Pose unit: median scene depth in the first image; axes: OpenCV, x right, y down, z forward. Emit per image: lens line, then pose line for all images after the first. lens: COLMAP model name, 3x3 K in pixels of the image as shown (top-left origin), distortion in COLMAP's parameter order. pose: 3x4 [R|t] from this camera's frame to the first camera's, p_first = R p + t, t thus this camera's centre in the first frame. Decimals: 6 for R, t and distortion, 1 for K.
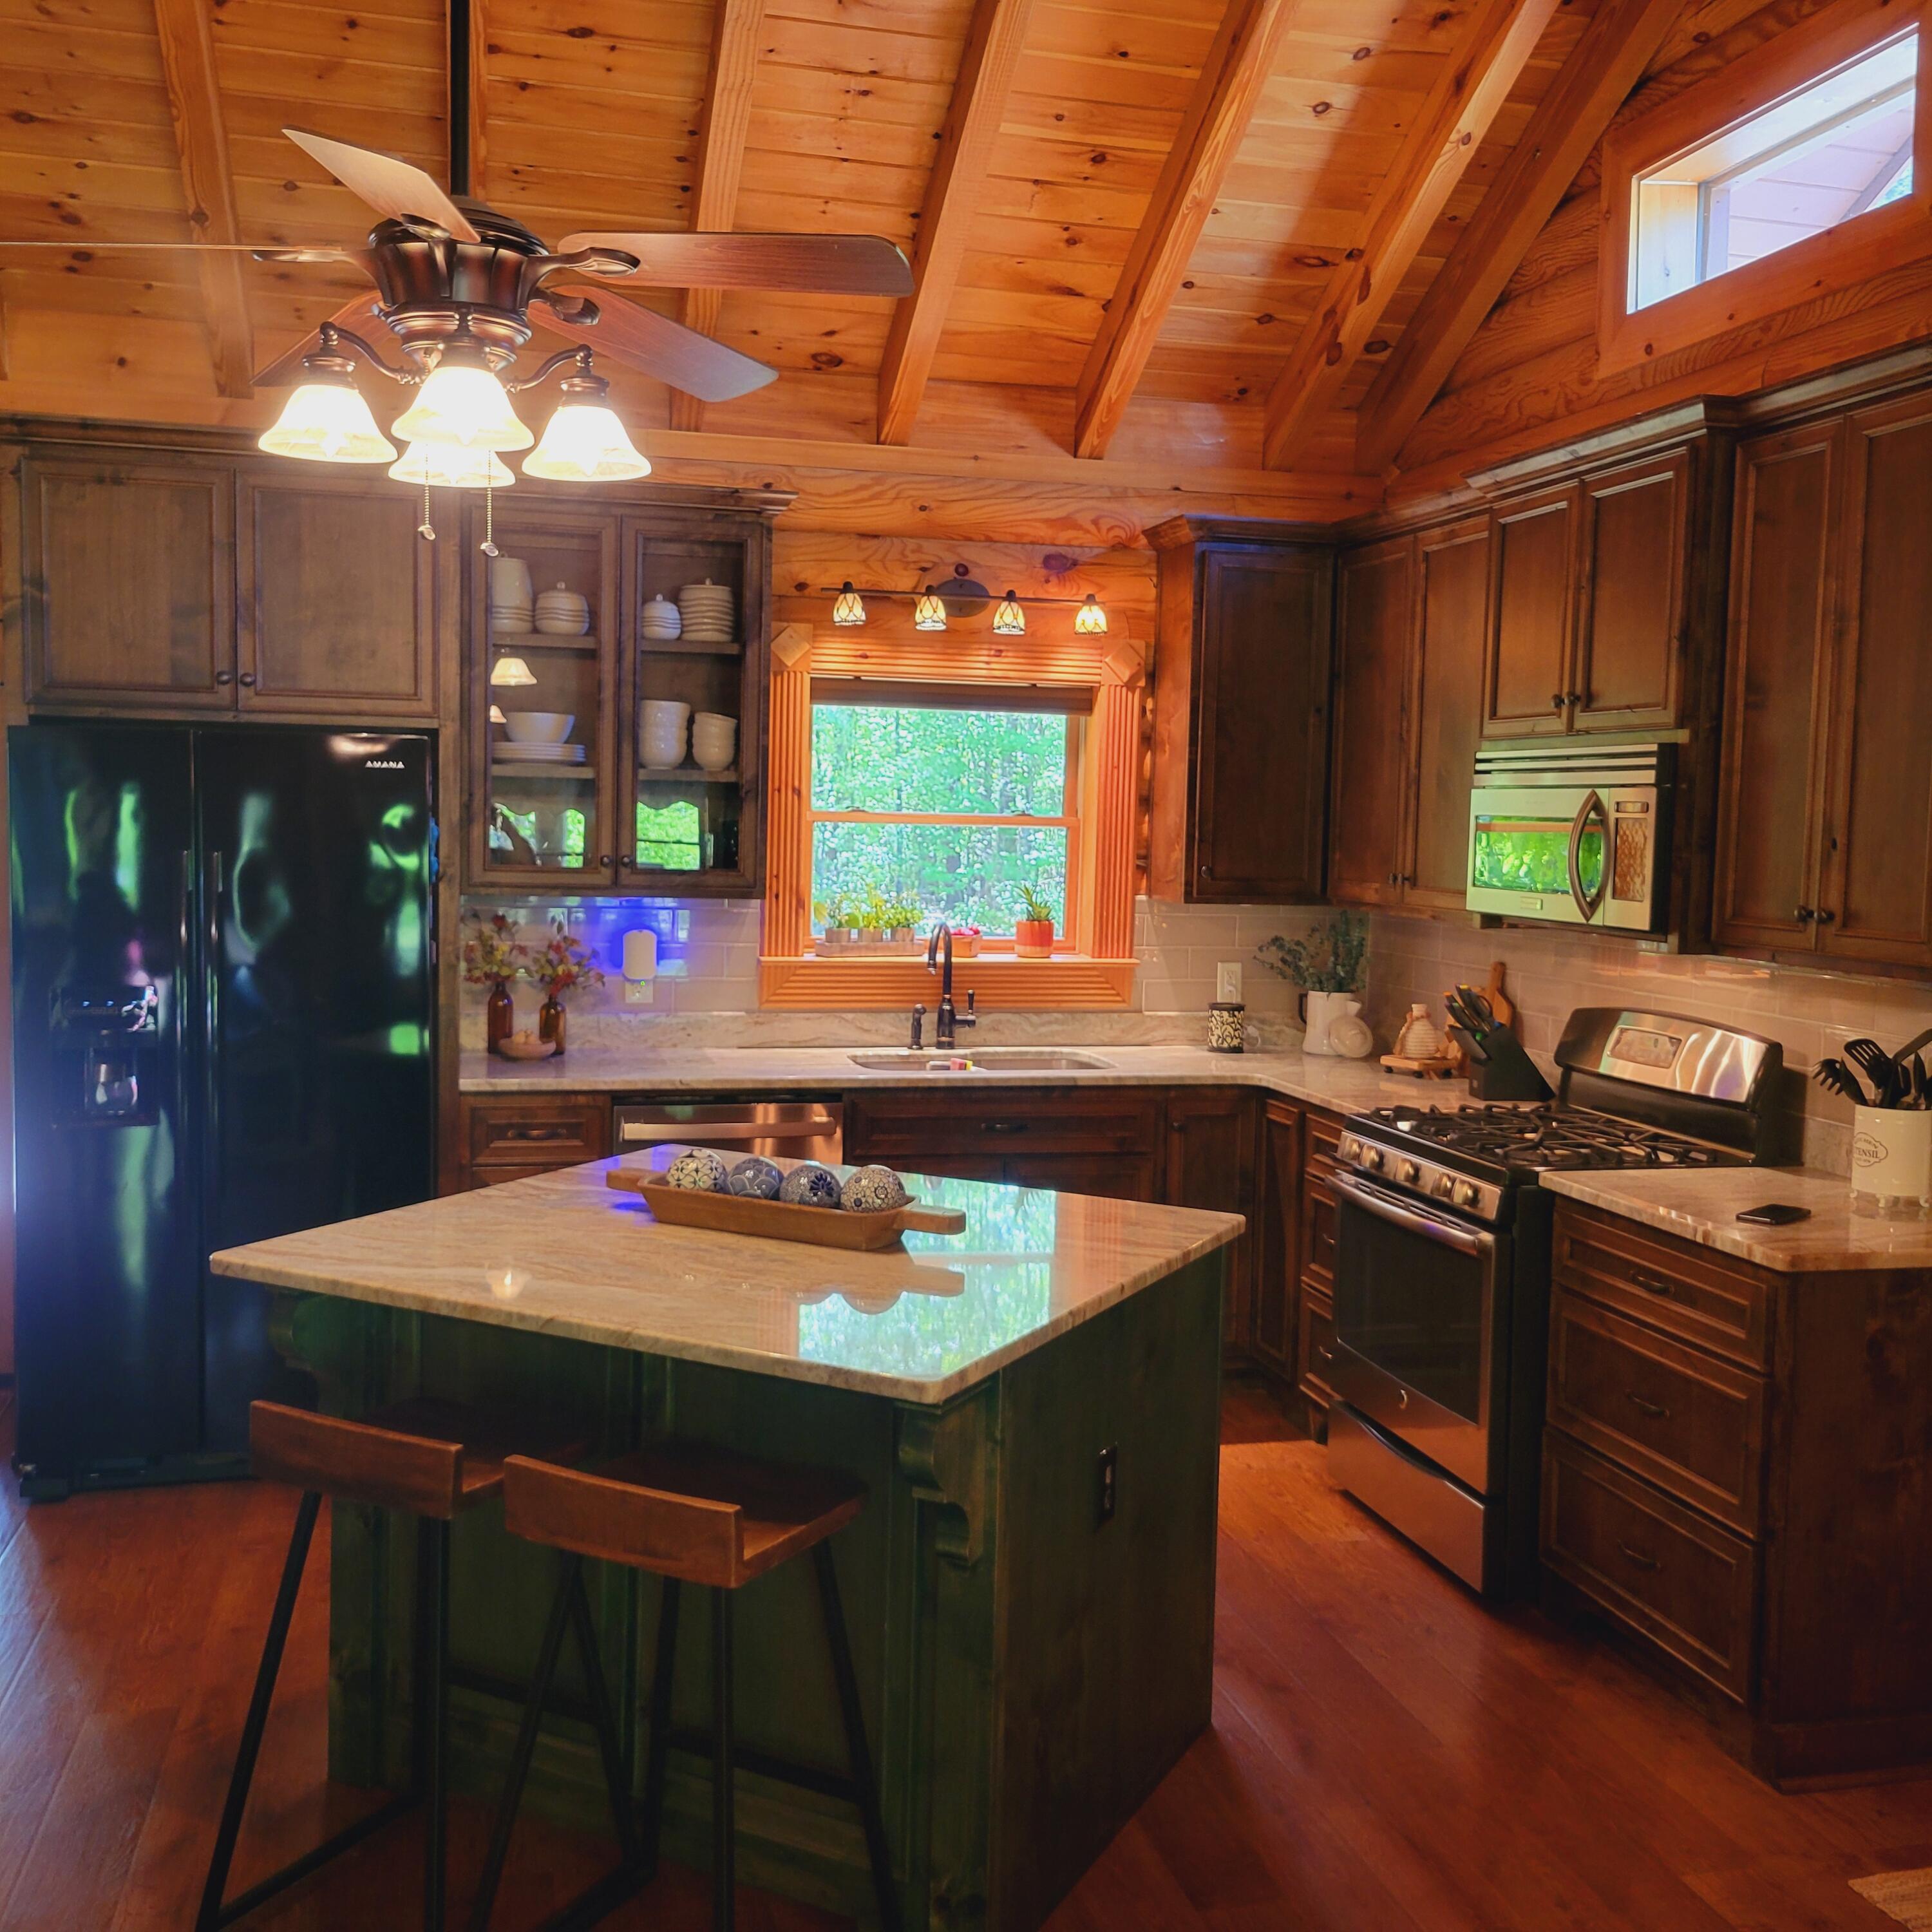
lens RADIAL K [[1940.5, 0, 957.1], [0, 1940.5, 964.1], [0, 0, 1]] dist [0.040427, 0.000000]
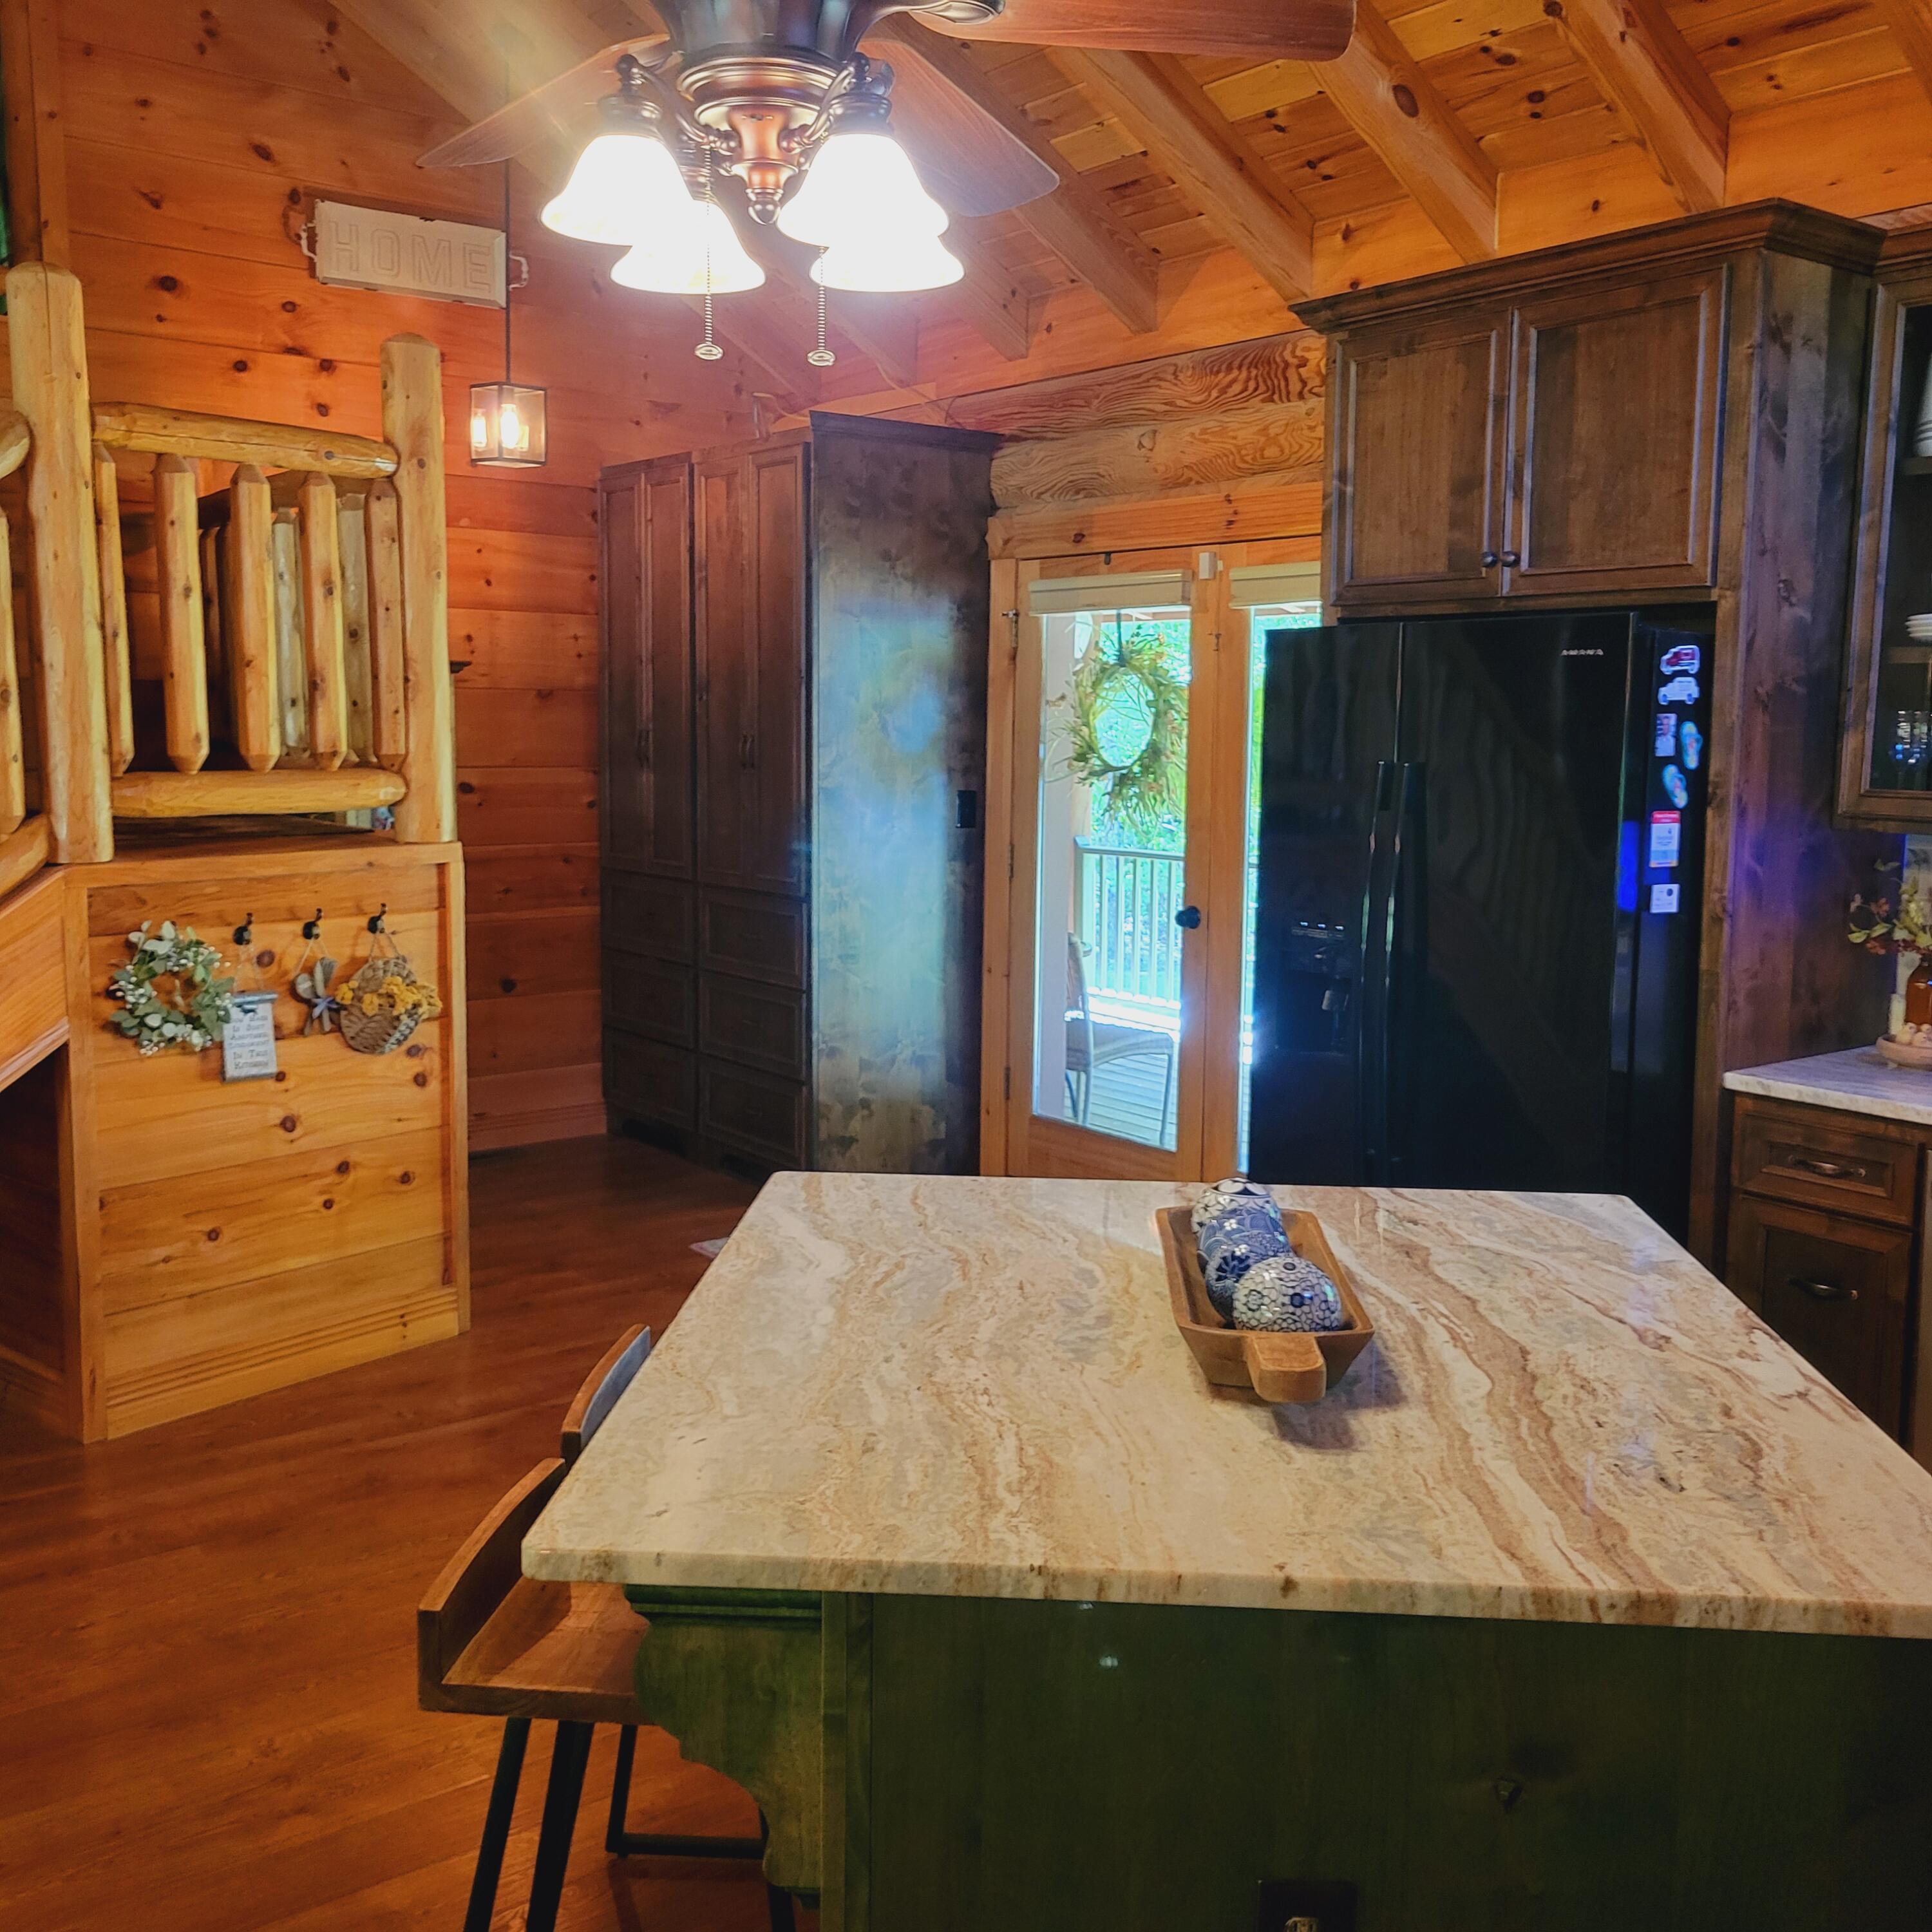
lens RADIAL K [[1940.5, 0, 963.5], [0, 1940.5, 948.3], [0, 0, 1]] dist [0.040427, 0.000000]
pose [[0.401179, 0.093862, -0.911178, 0.323680], [-0.074351, 0.994791, 0.069739, -0.019845], [0.912977, 0.039769, 0.406068, 0.450804]]
